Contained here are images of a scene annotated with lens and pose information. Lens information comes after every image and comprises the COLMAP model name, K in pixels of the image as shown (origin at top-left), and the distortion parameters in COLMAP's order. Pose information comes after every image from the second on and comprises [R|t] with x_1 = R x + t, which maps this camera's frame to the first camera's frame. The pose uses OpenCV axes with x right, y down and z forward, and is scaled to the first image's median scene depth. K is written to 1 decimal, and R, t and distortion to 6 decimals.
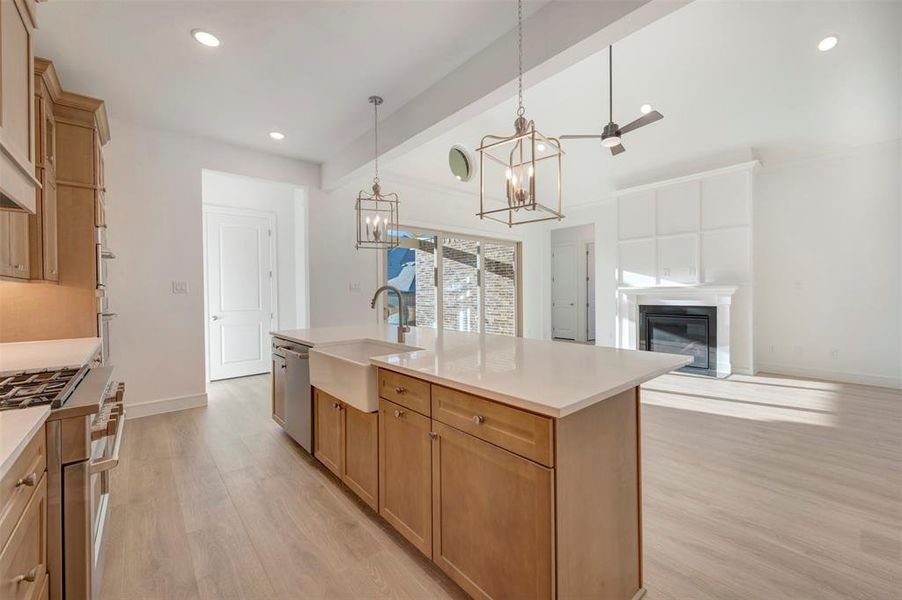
lens RADIAL K [[364.4, 0, 450.7], [0, 364.4, 291.7], [0, 0, 1]] dist [0.008532, 0.000104]
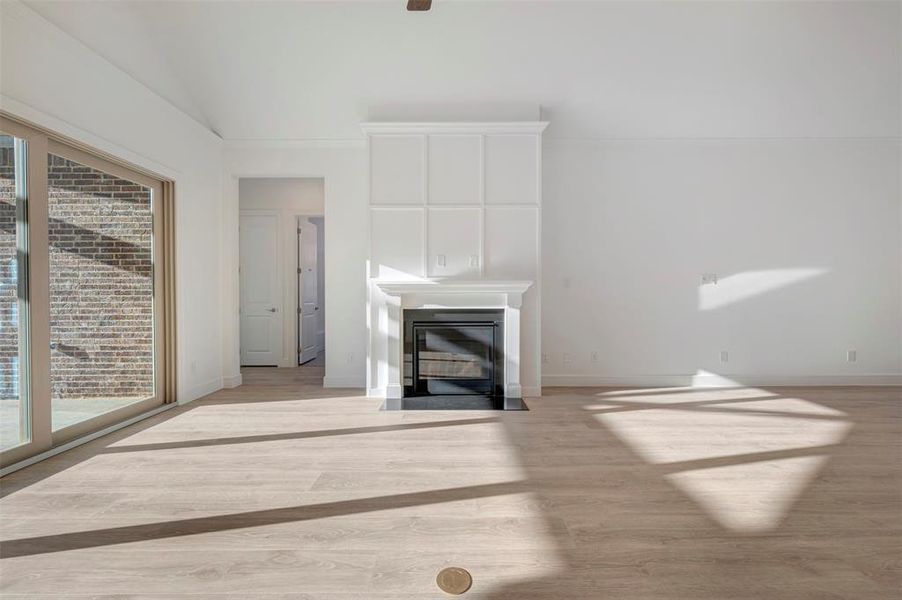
lens RADIAL K [[359.3, 0, 452.7], [0, 359.3, 298.0], [0, 0, 1]] dist [0.001955, 0.000018]
pose [[0.648895, -0.004688, 0.760863, 0.084835], [-0.003736, 0.999949, 0.009347, 0.009870], [-0.760869, -0.008908, 0.648845, 0.488745]]
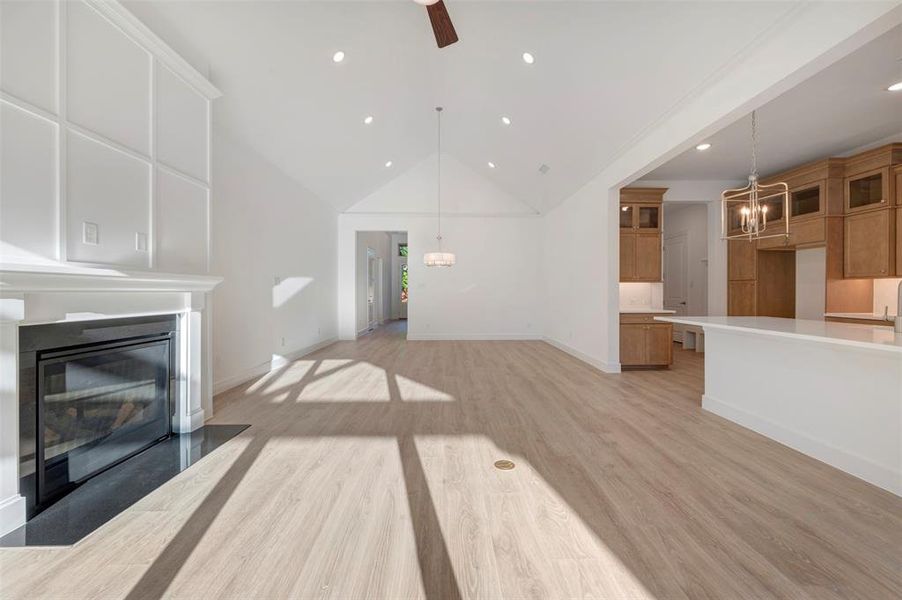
lens RADIAL K [[359.3, 0, 452.7], [0, 359.3, 298.0], [0, 0, 1]] dist [0.001955, 0.000018]
pose [[-0.769308, -0.002170, 0.638875, 0.061173], [0.003270, 0.999968, 0.007335, 0.011968], [-0.638870, 0.007732, -0.769276, 0.929299]]
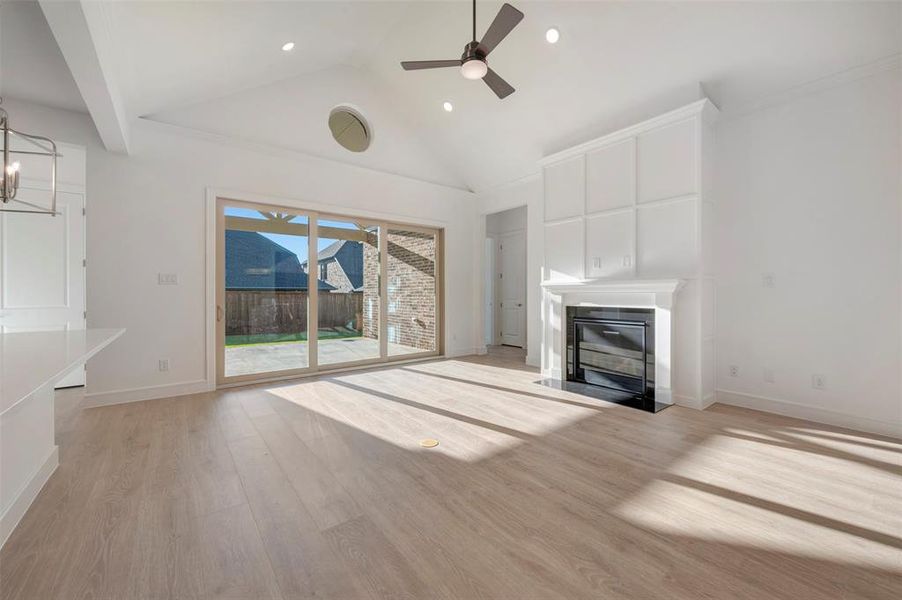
lens RADIAL K [[364.4, 0, 450.7], [0, 364.4, 291.7], [0, 0, 1]] dist [0.008532, 0.000104]
pose [[0.998582, 0.004909, -0.053005, 0.293786], [-0.004973, 0.999987, -0.001089, 0.007979], [0.052999, 0.001351, 0.998594, 0.211868]]
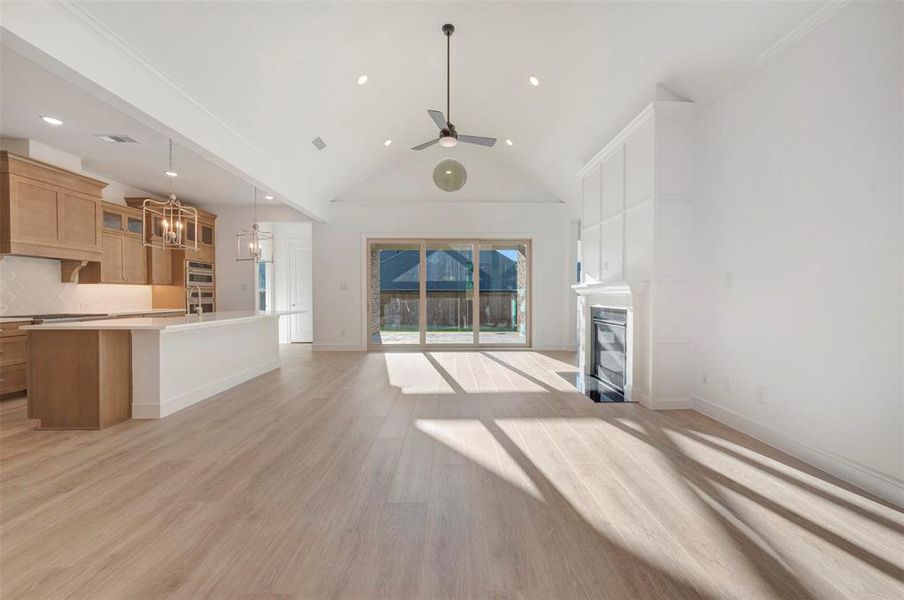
lens RADIAL K [[360.1, 0, 453.7], [0, 360.1, 298.0], [0, 0, 1]] dist [0.001955, 0.000018]
pose [[0.768944, 0.012416, -0.639195, 0.743269], [-0.003893, 0.999884, 0.014739, 0.005592], [0.639304, -0.008845, 0.768903, 0.166719]]
